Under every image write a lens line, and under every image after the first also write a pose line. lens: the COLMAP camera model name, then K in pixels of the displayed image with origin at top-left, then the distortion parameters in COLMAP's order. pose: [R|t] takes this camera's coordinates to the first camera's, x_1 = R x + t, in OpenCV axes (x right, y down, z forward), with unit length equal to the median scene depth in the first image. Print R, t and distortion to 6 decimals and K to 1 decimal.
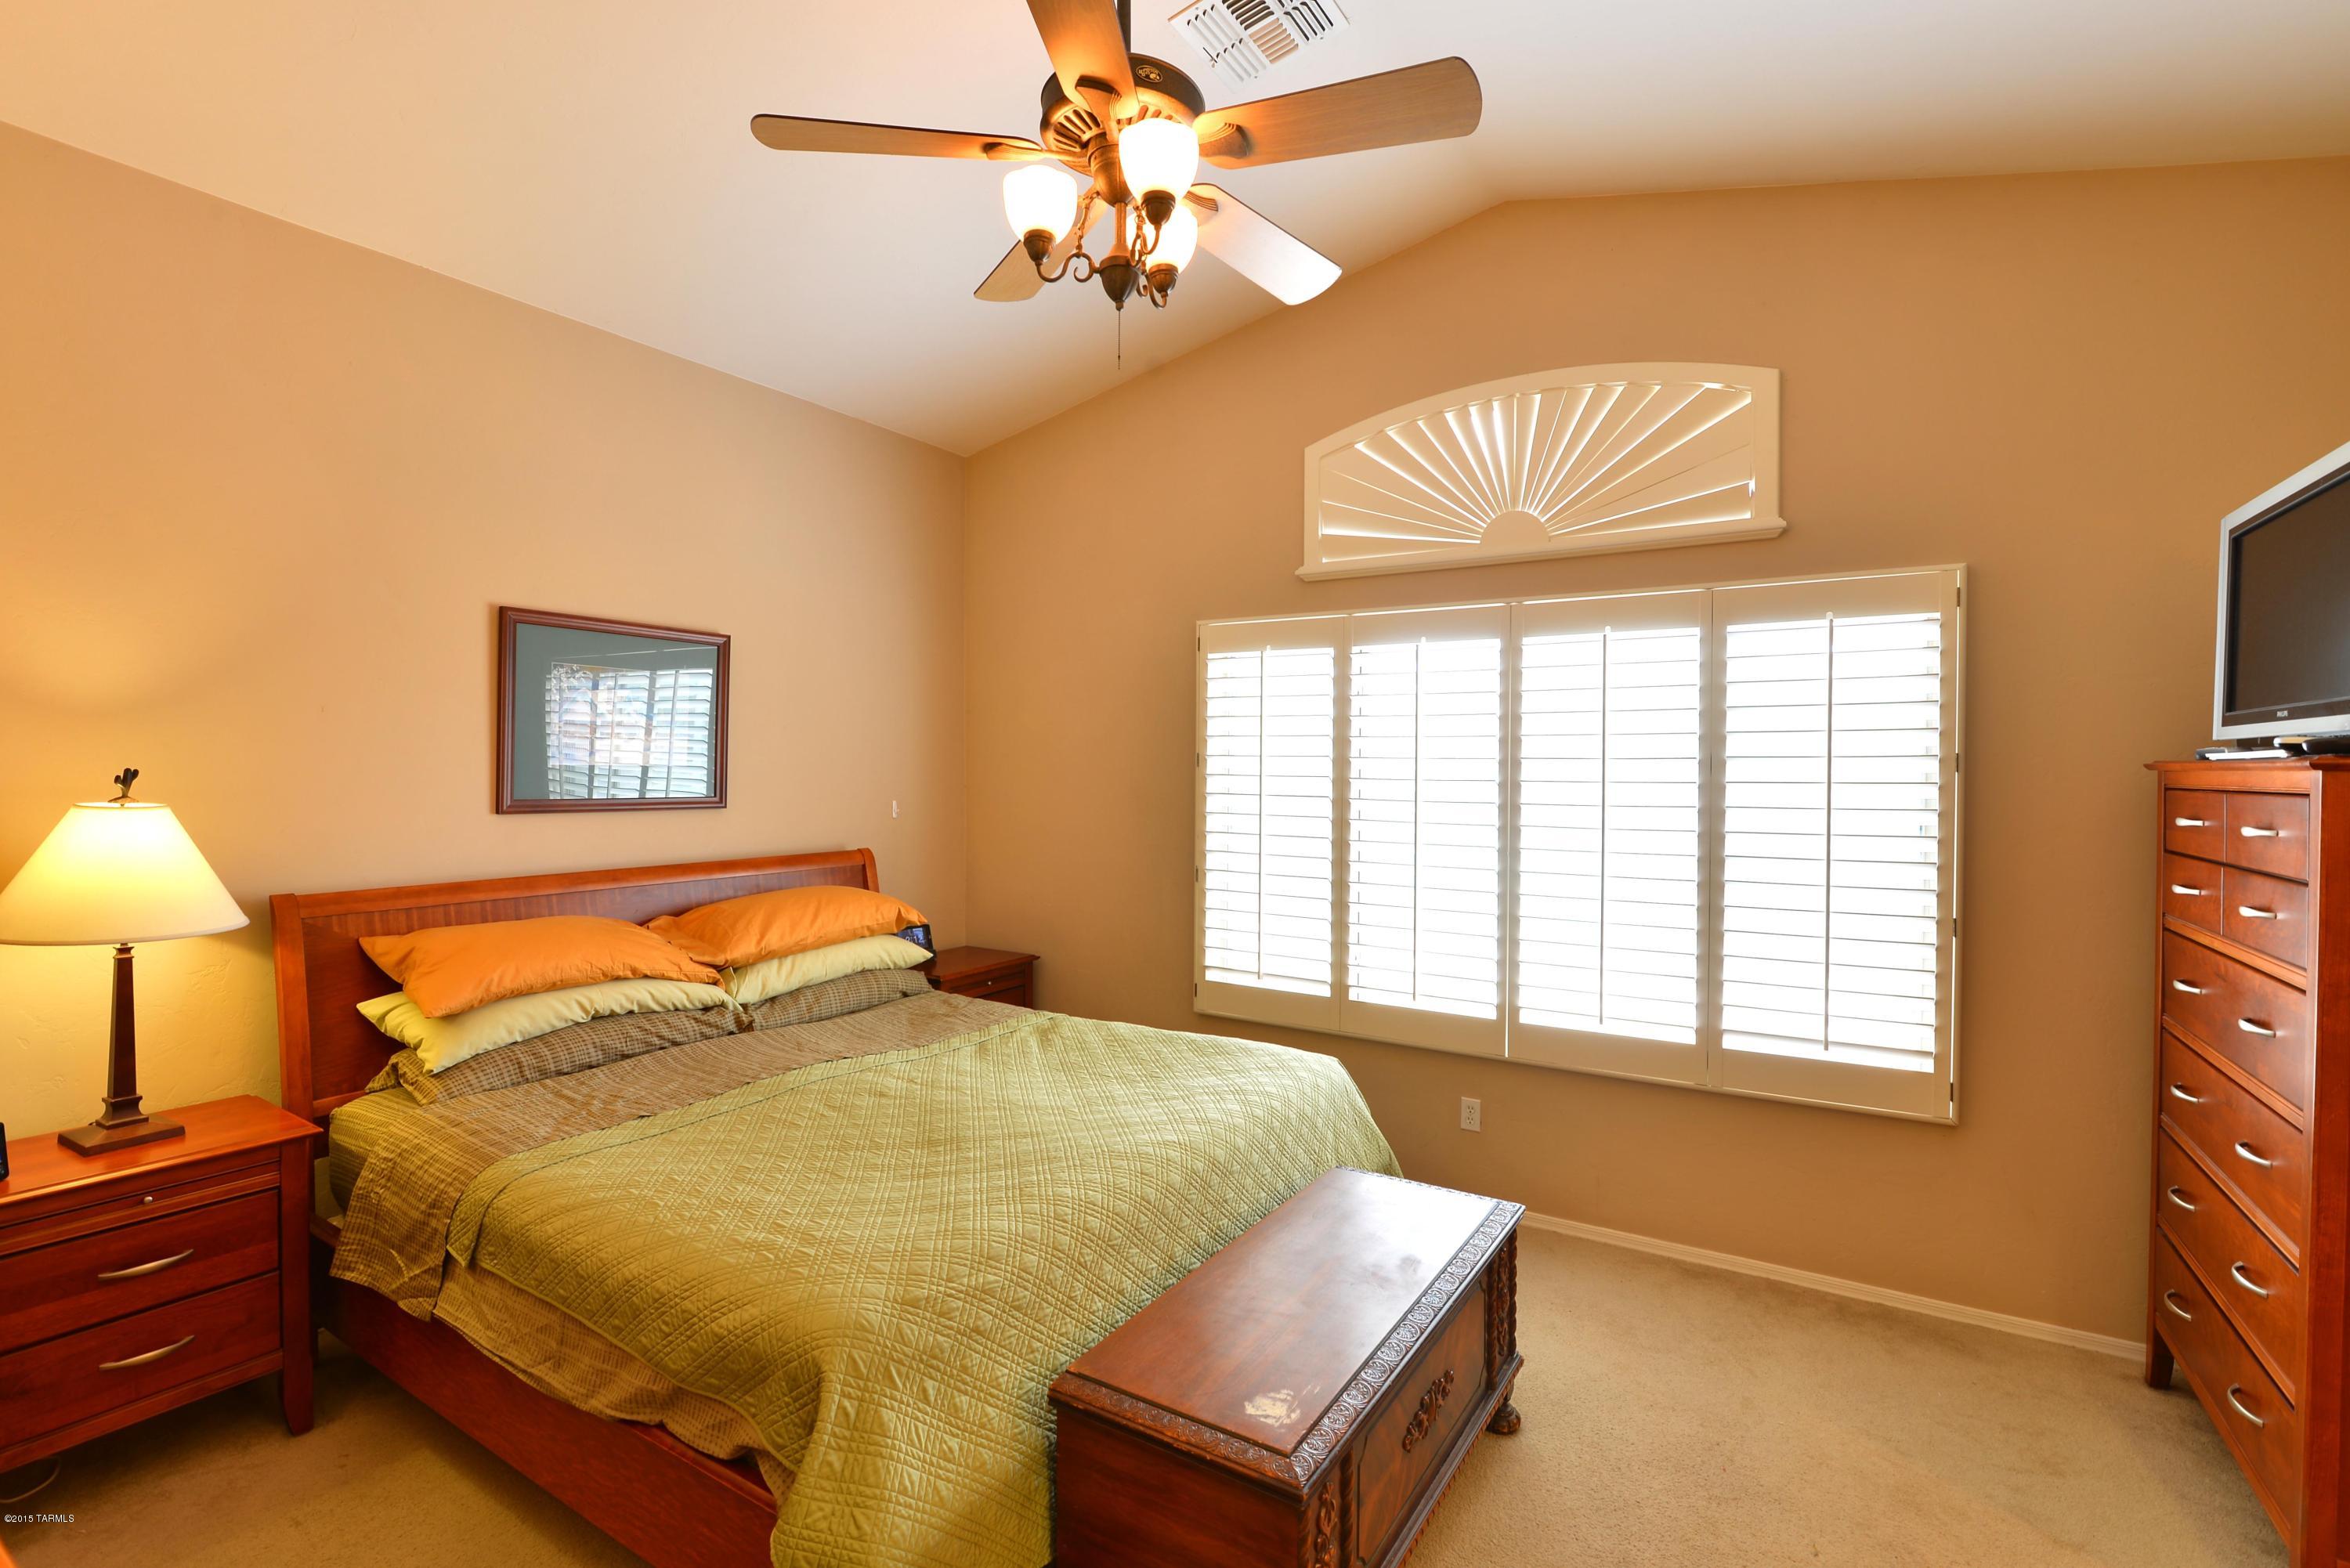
lens RADIAL K [[1076.1, 0, 1163.0], [0, 1076.1, 783.7], [0, 0, 1]] dist [-0.015901, -0.002918]
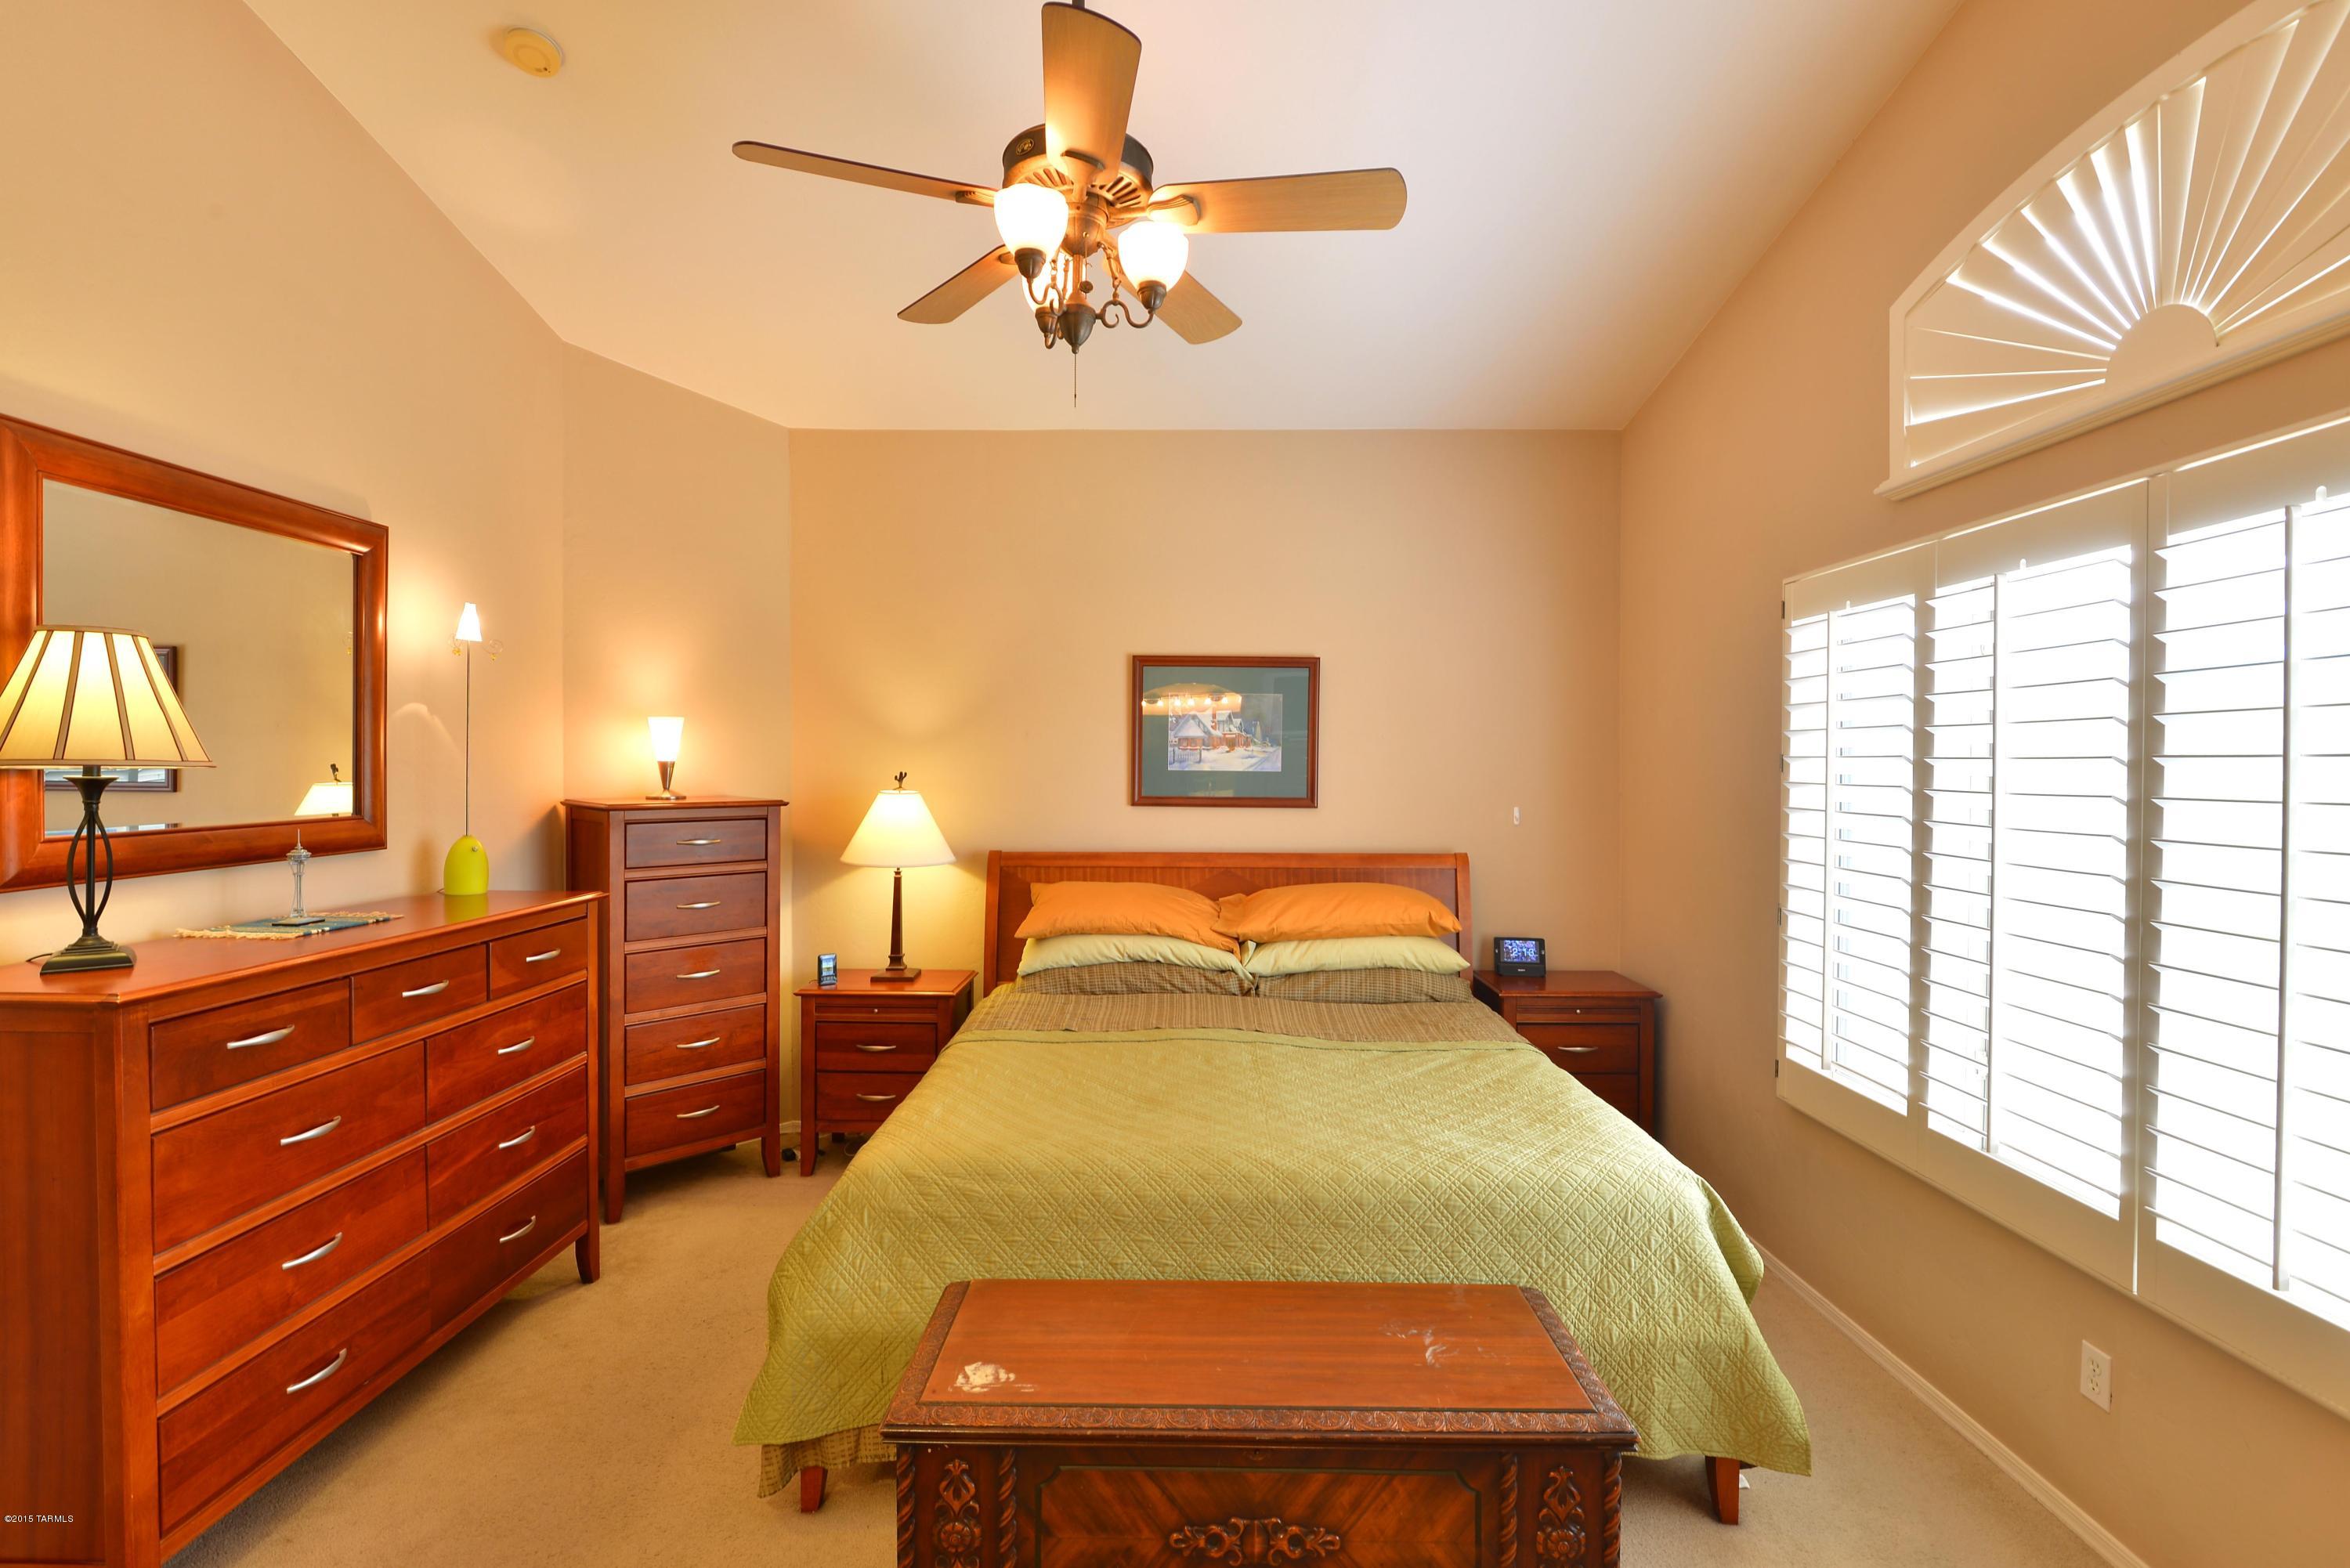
lens RADIAL K [[1076.1, 0, 1176.0], [0, 1076.1, 778.7], [0, 0, 1]] dist [-0.015901, -0.002918]
pose [[0.519125, 0.006964, -0.854670, 0.549777], [-0.015057, 0.999886, -0.000998, -0.005100], [0.854566, 0.013387, 0.519171, 0.302096]]
